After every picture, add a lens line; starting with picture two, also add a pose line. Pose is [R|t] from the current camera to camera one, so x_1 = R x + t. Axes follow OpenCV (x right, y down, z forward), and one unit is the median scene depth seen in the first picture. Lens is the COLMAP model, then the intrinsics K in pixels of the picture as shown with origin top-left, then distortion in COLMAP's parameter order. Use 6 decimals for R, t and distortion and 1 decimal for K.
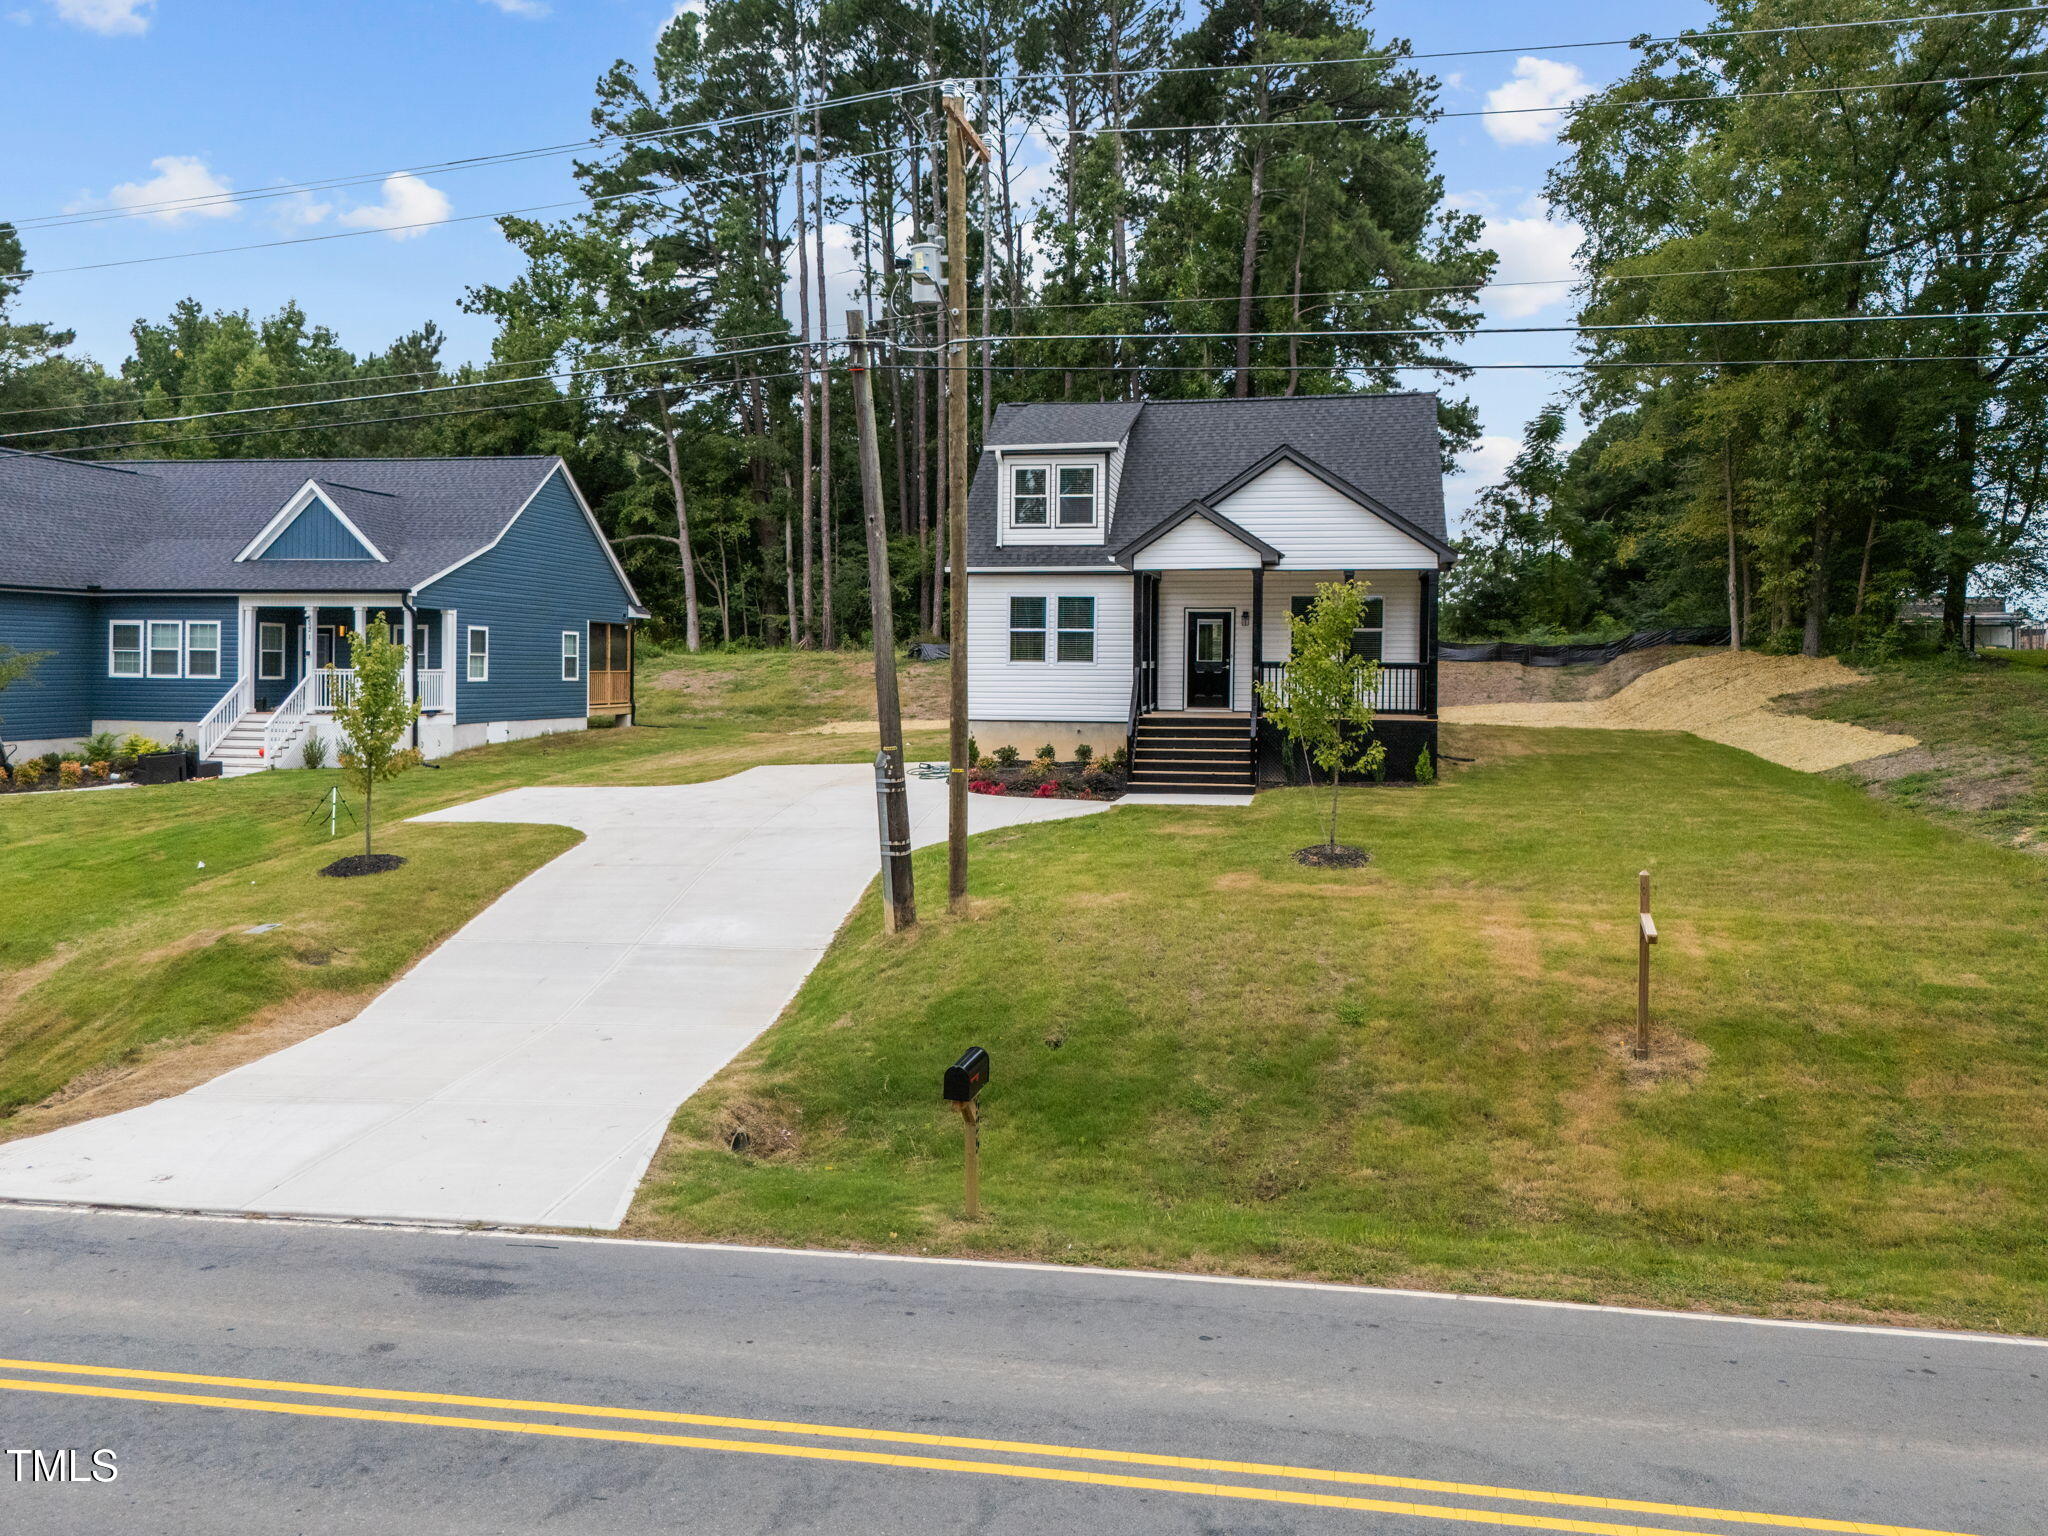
lens RADIAL K [[1565.8, 0, 1053.5], [0, 1565.8, 661.8], [0, 0, 1]] dist [0.064523, -0.043381]
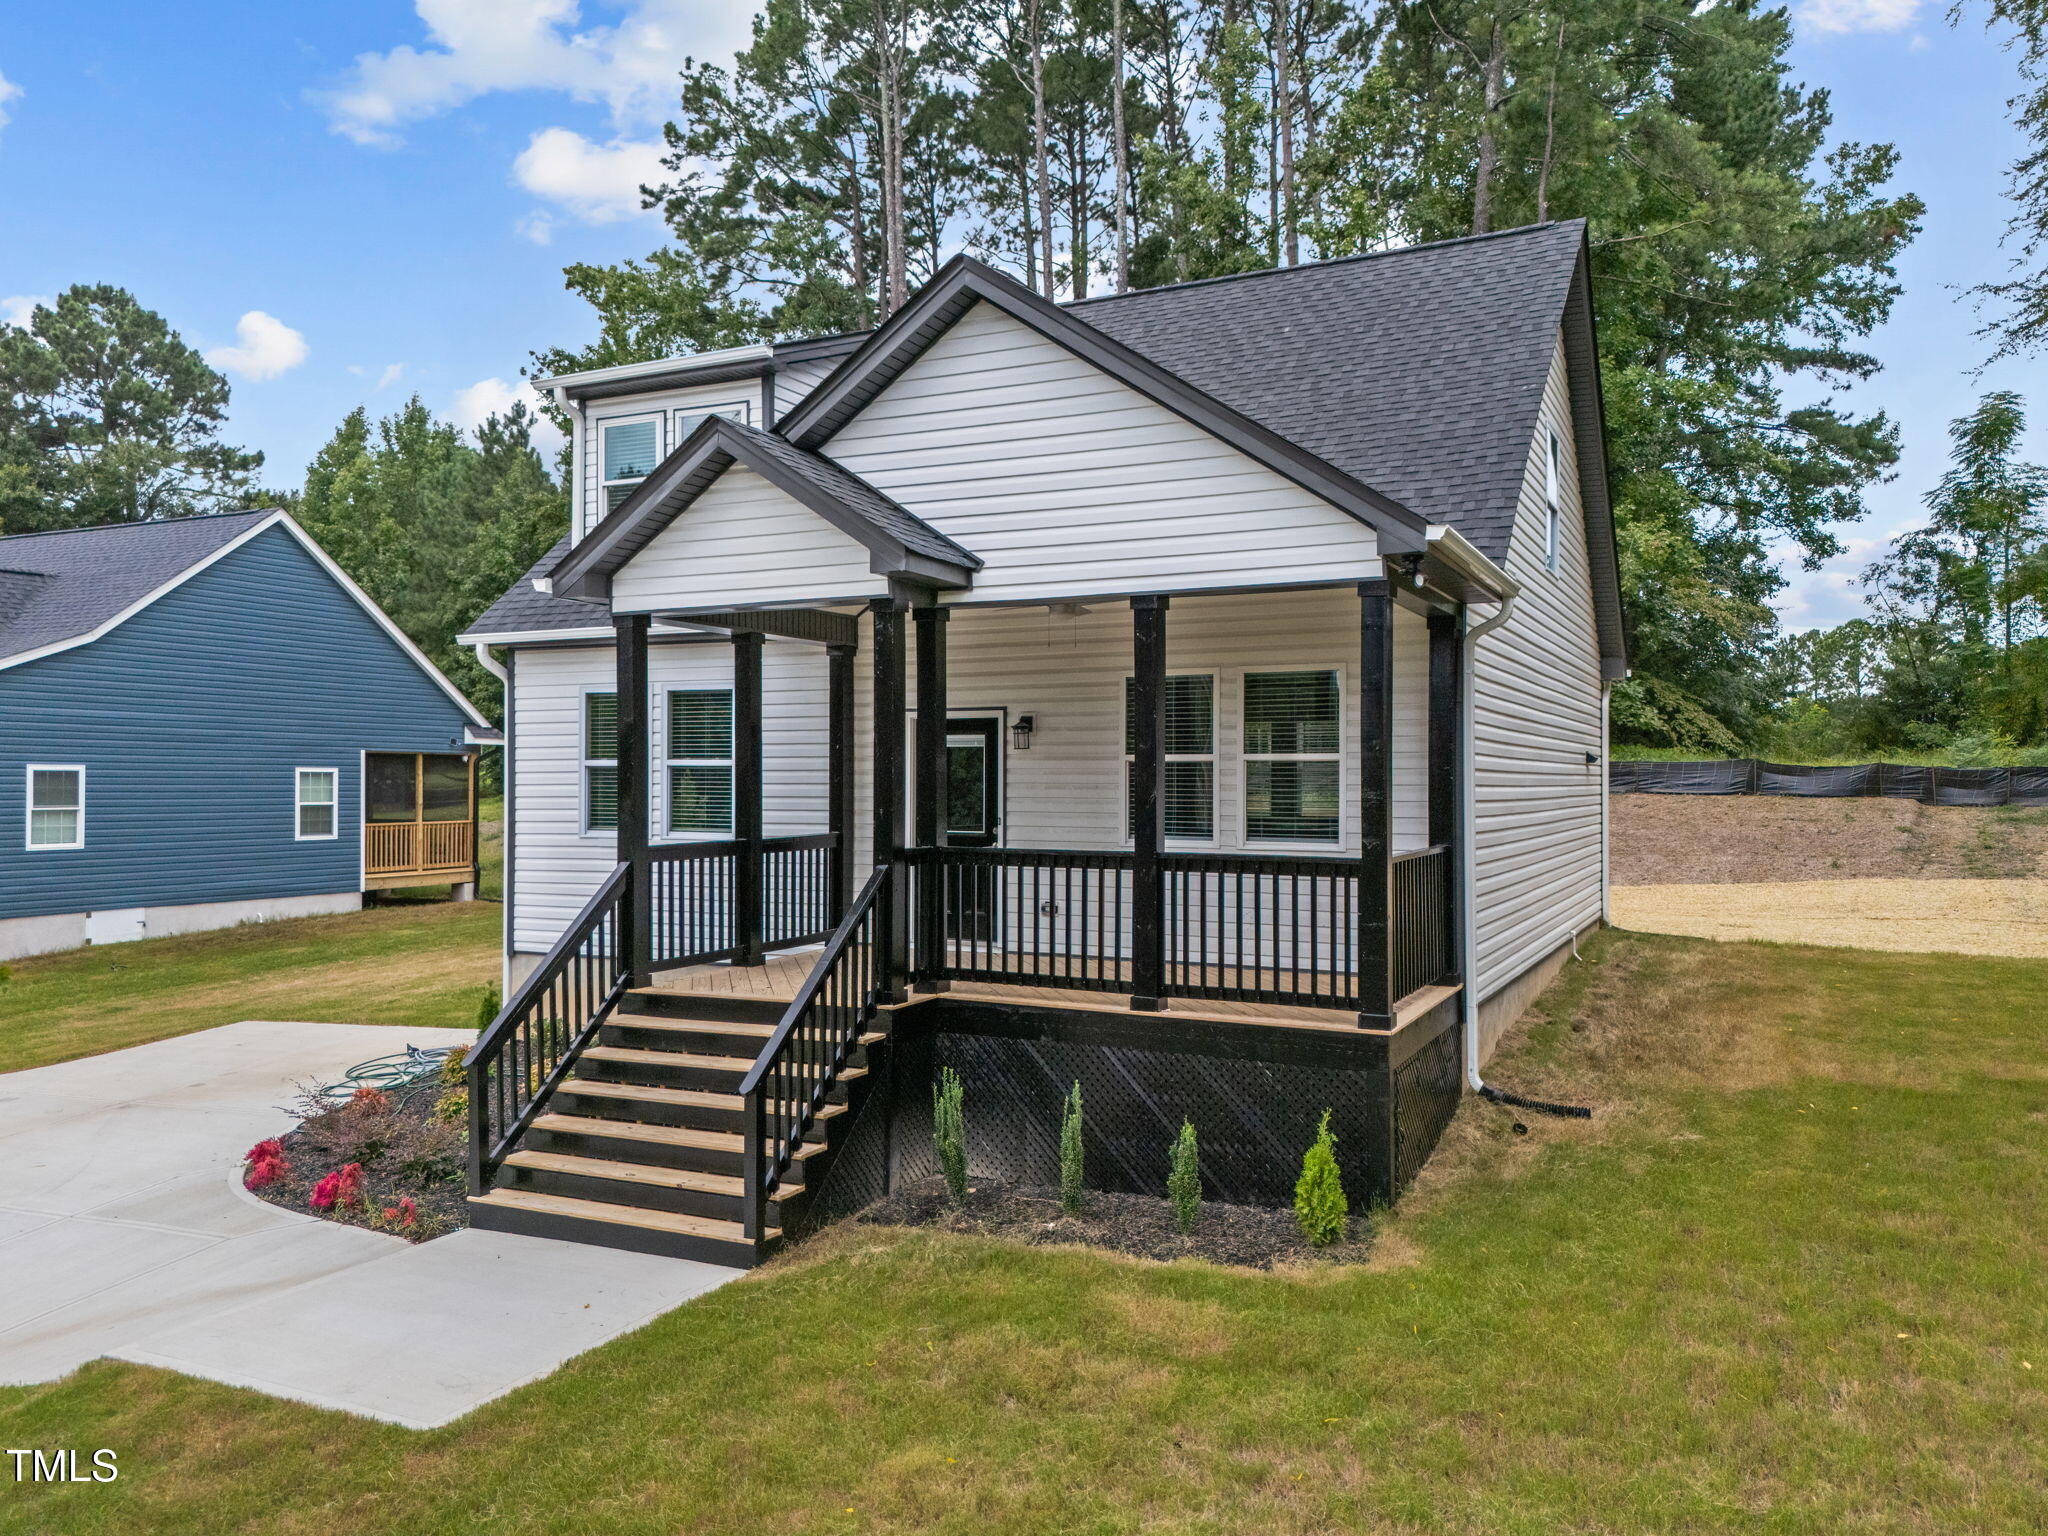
lens RADIAL K [[1542.9, 0, 1024.0], [0, 1542.9, 772.6], [0, 0, 1]] dist [0.079047, -0.071216]
pose [[0.962128, -0.009692, -0.272426, 0.226154], [0.008798, 0.999951, -0.004500, -0.015054], [0.272456, 0.001933, 0.962166, 0.581387]]
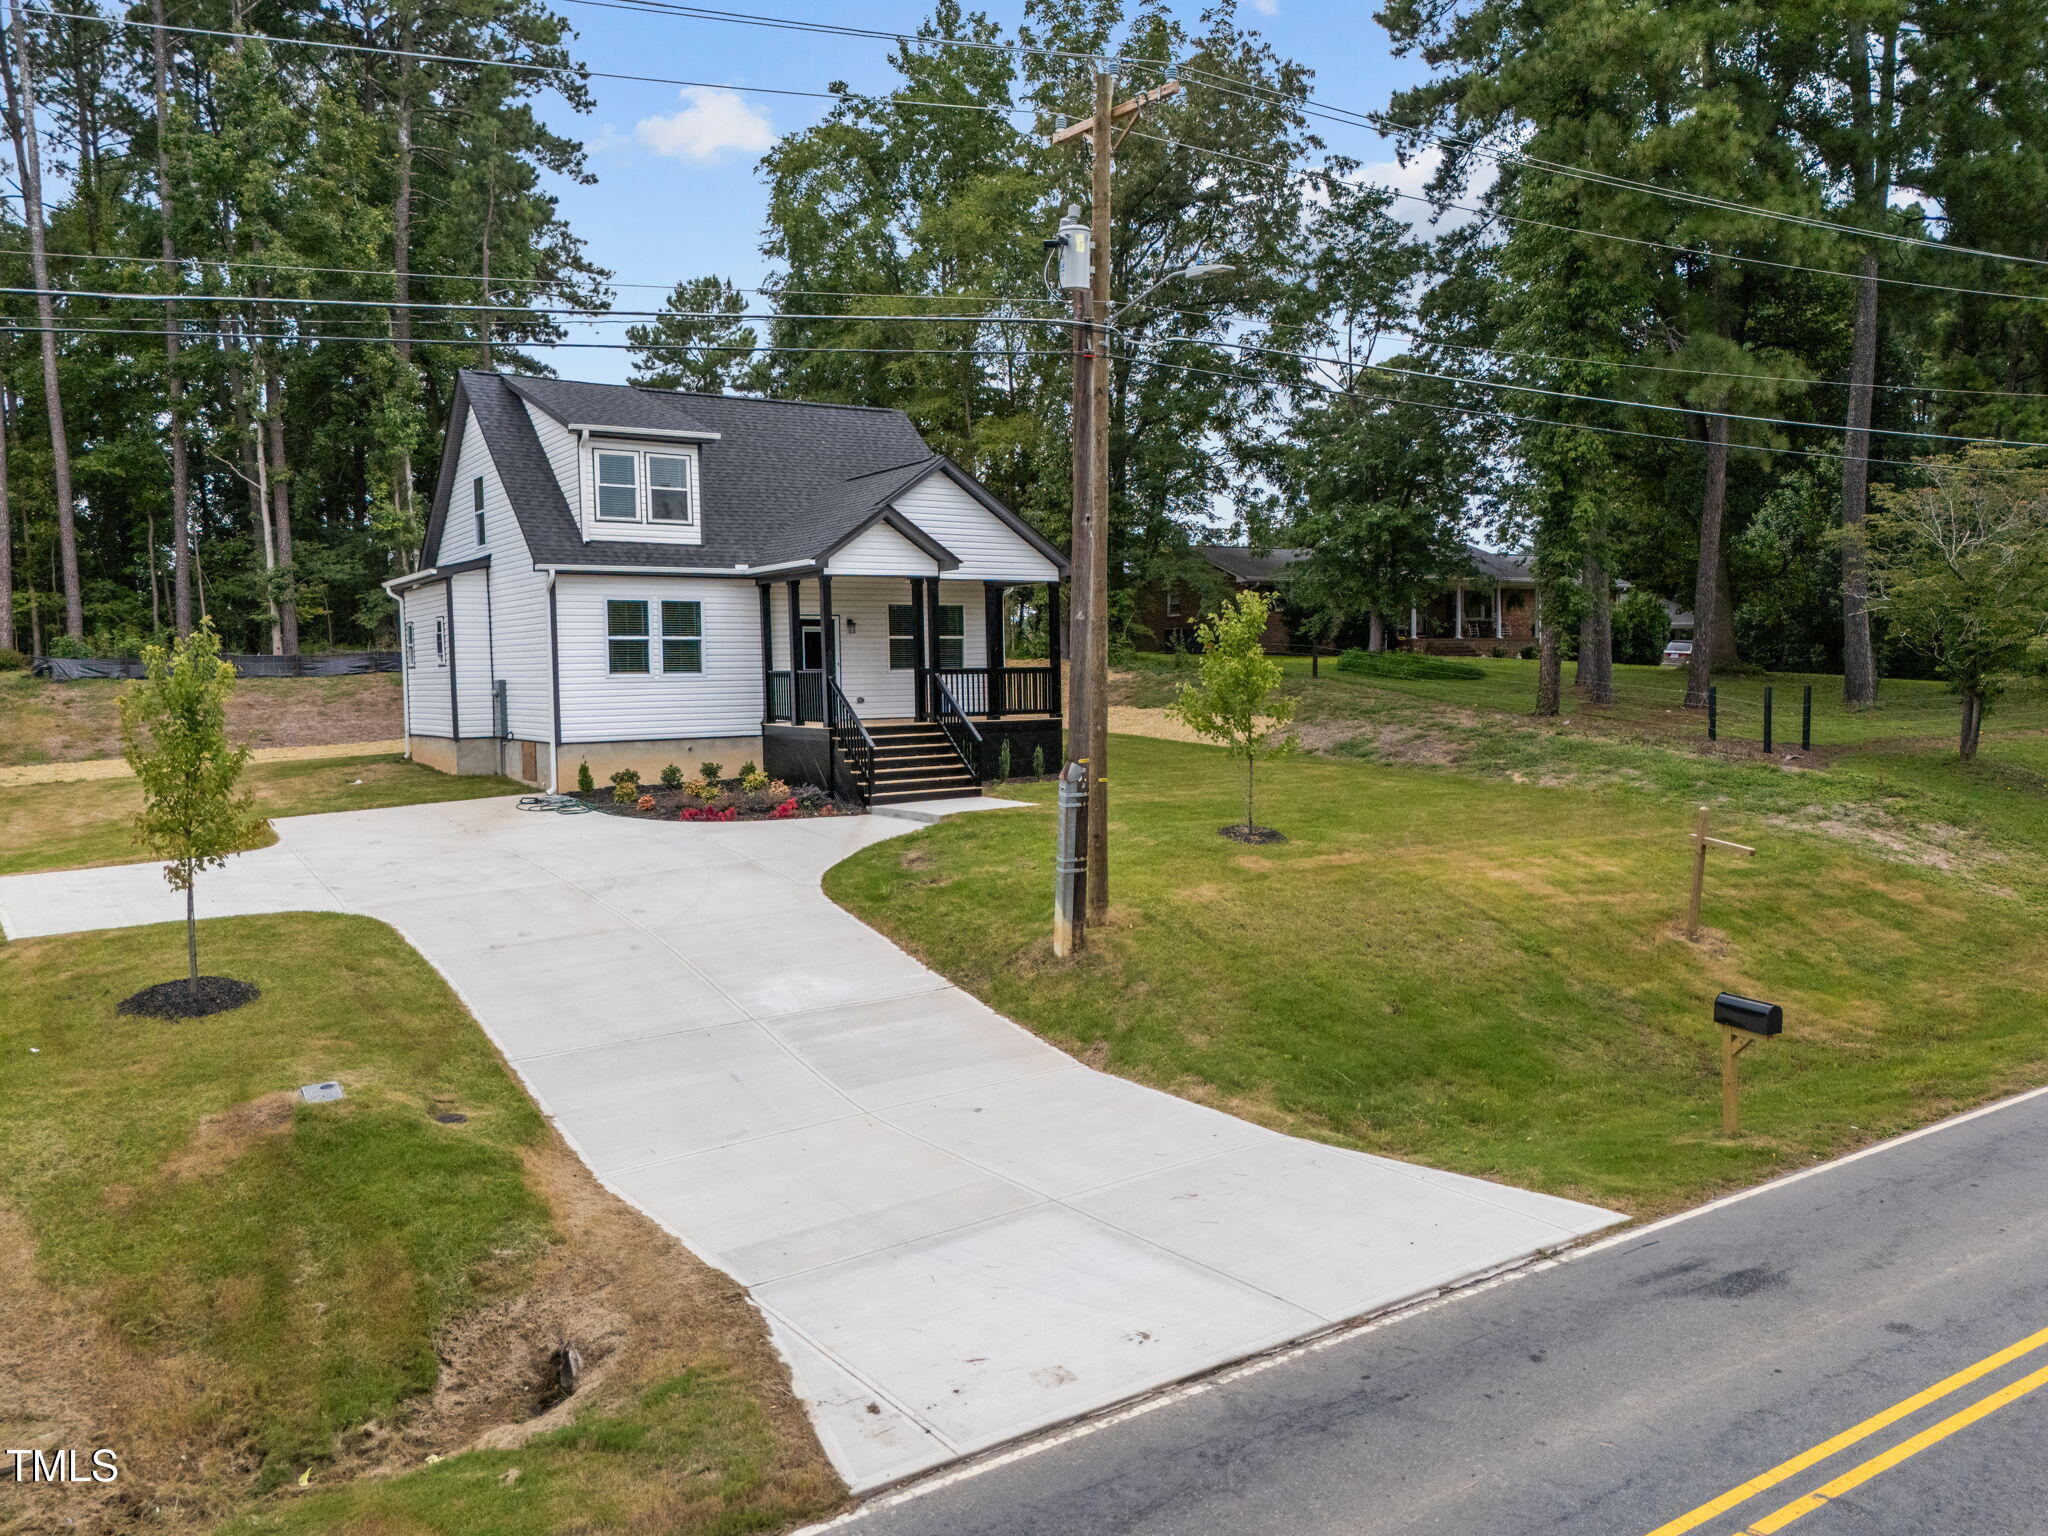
lens RADIAL K [[1542.9, 0, 1024.0], [0, 1542.9, 772.6], [0, 0, 1]] dist [0.079047, -0.071216]
pose [[0.711128, -0.064552, 0.700093, -0.473330], [0.018803, 0.997166, 0.072843, -0.004065], [-0.702811, -0.038637, 0.710326, 0.214935]]
